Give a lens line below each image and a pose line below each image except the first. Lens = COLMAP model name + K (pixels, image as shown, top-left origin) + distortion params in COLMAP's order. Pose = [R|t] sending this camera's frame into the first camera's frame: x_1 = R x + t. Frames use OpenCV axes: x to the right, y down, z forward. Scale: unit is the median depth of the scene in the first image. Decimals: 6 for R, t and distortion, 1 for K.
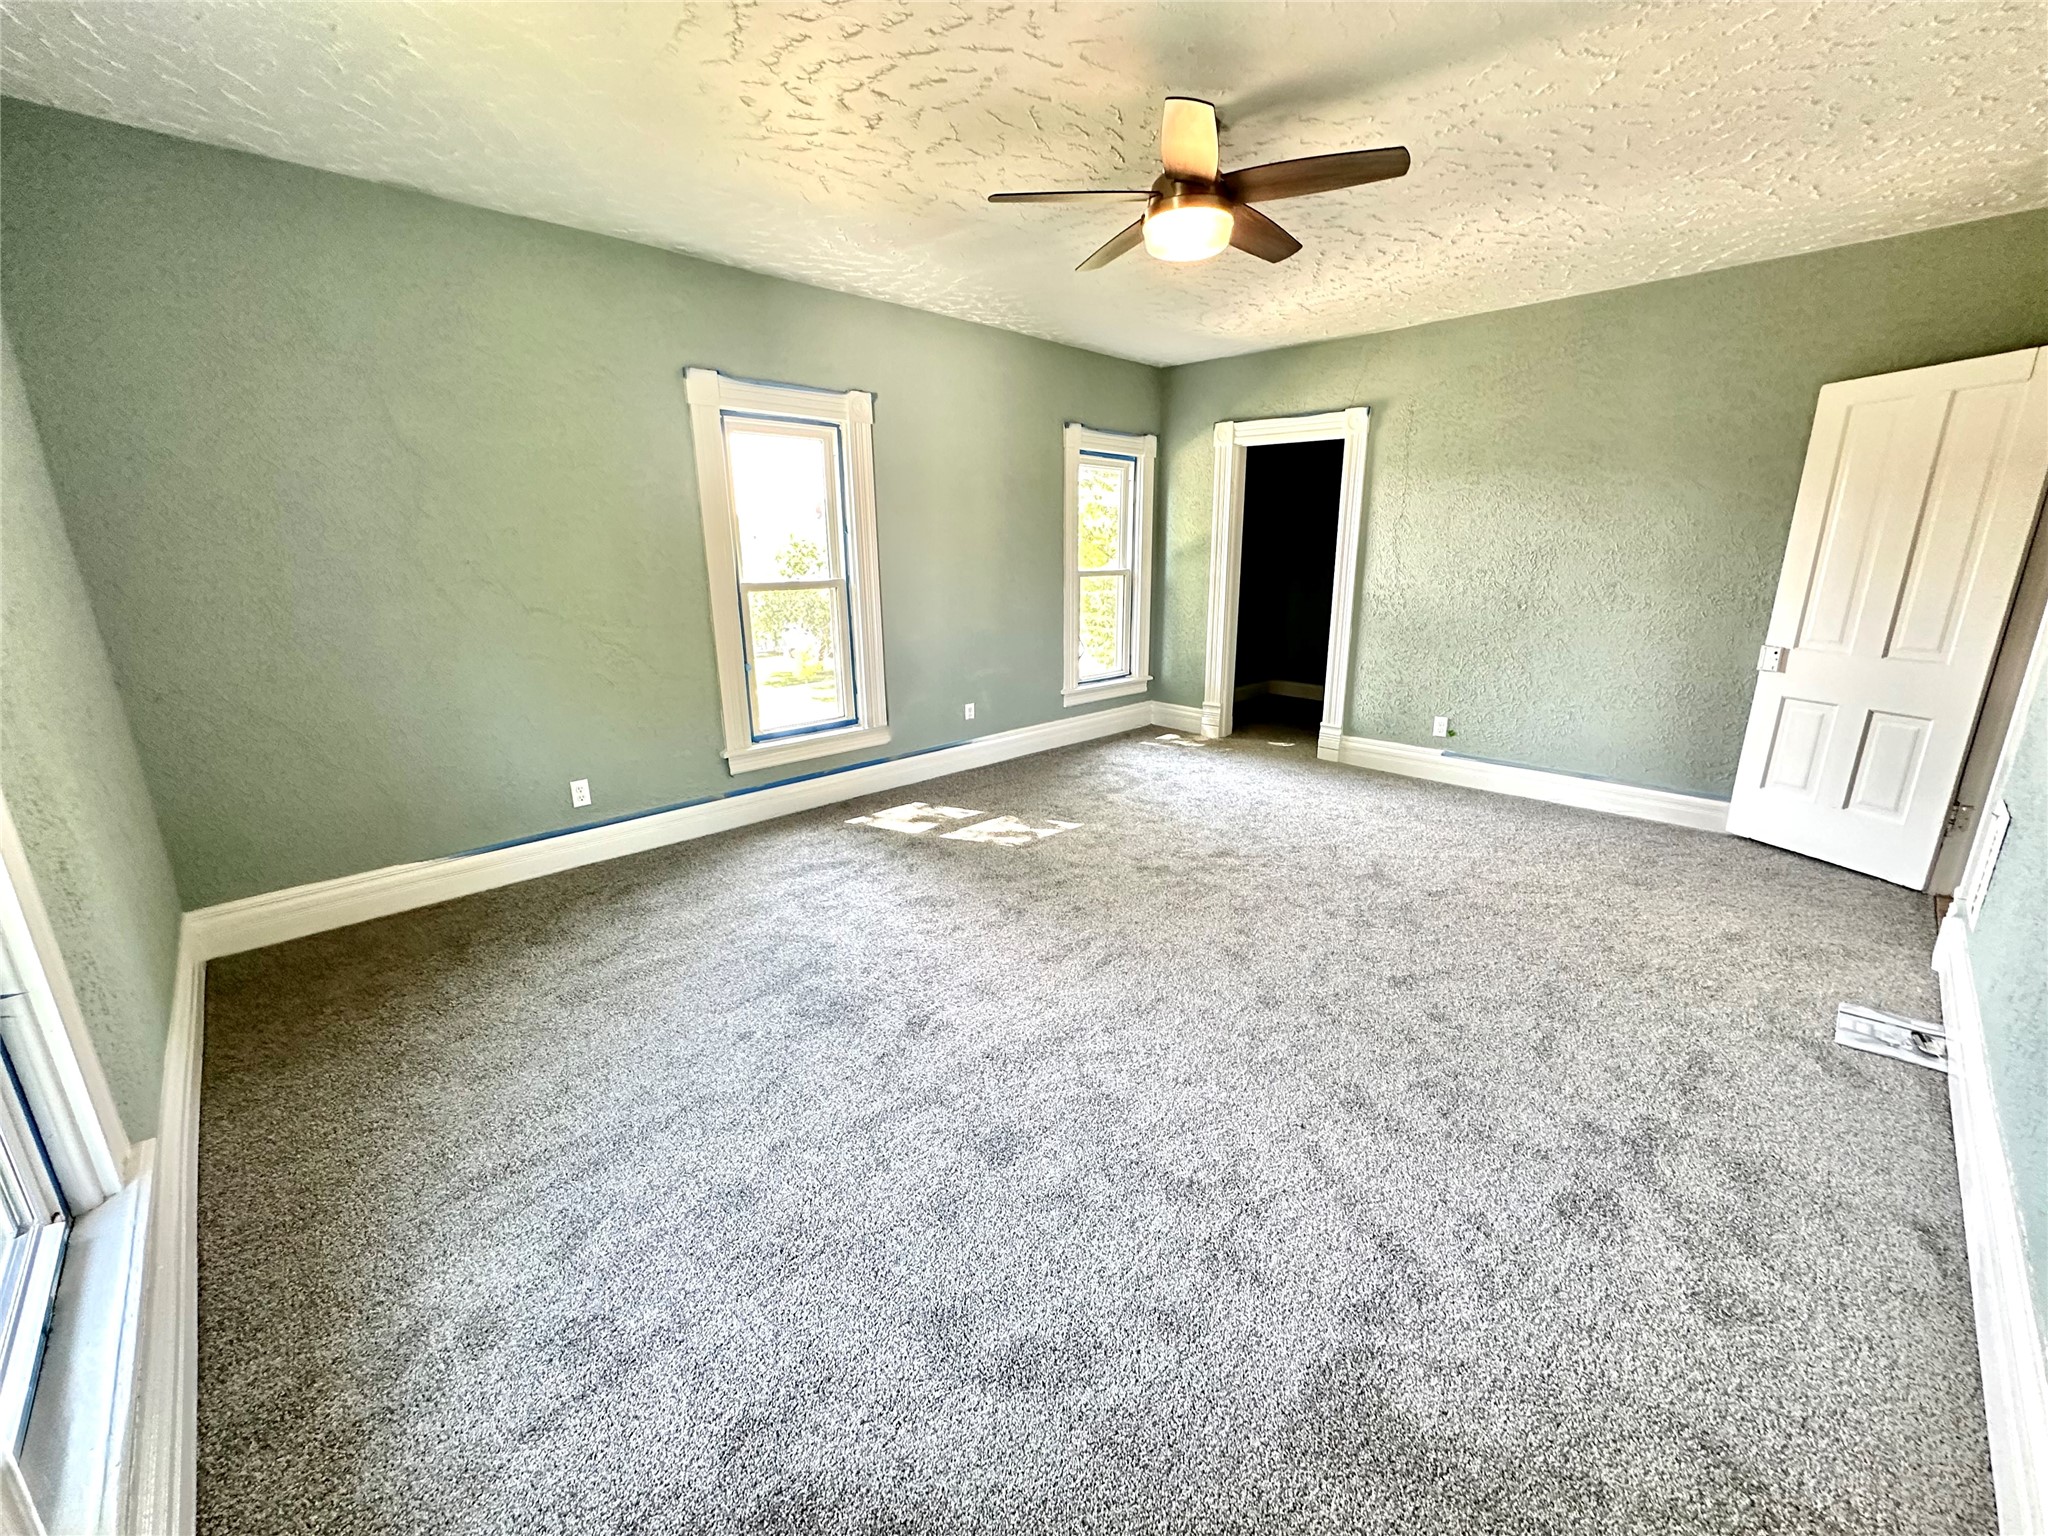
lens RADIAL K [[824.4, 0, 1024.0], [0, 824.4, 768.0], [0, 0, 1]] dist [-0.001853, -0.000171]
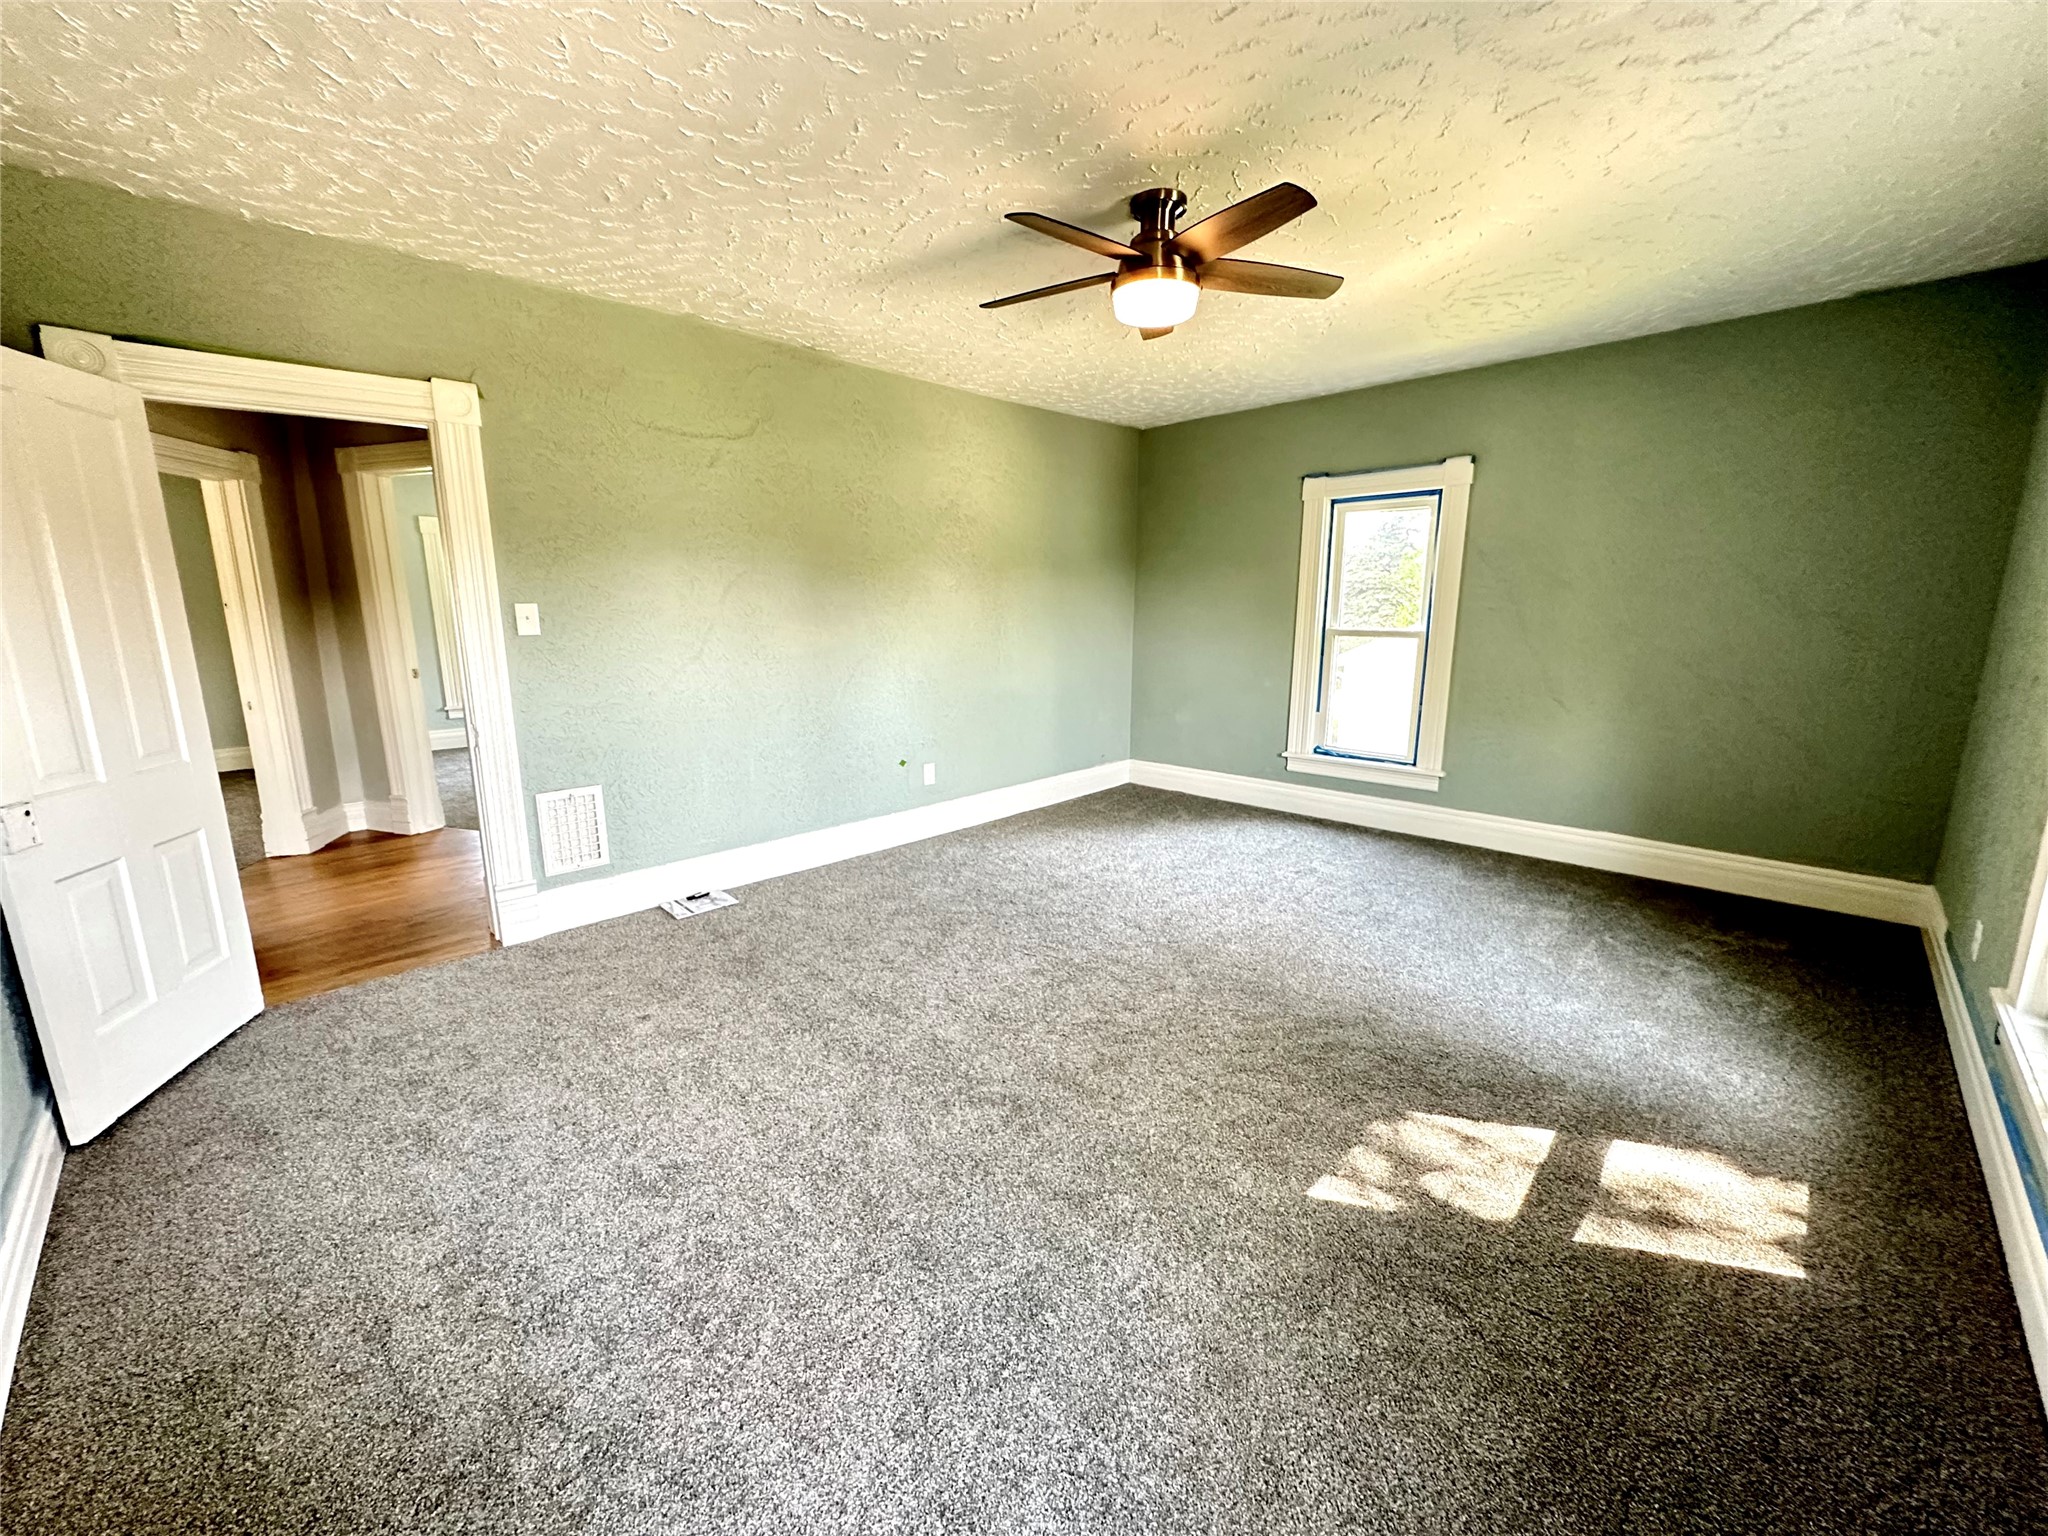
lens RADIAL K [[814.2, 0, 1023.4], [0, 814.2, 765.7], [0, 0, 1]] dist [-0.003745, -0.000118]
pose [[-0.999599, 0.018781, -0.021175, 0.231750], [0.007562, 0.898157, 0.439609, -0.342303], [0.027274, 0.439273, -0.897940, 1.274252]]
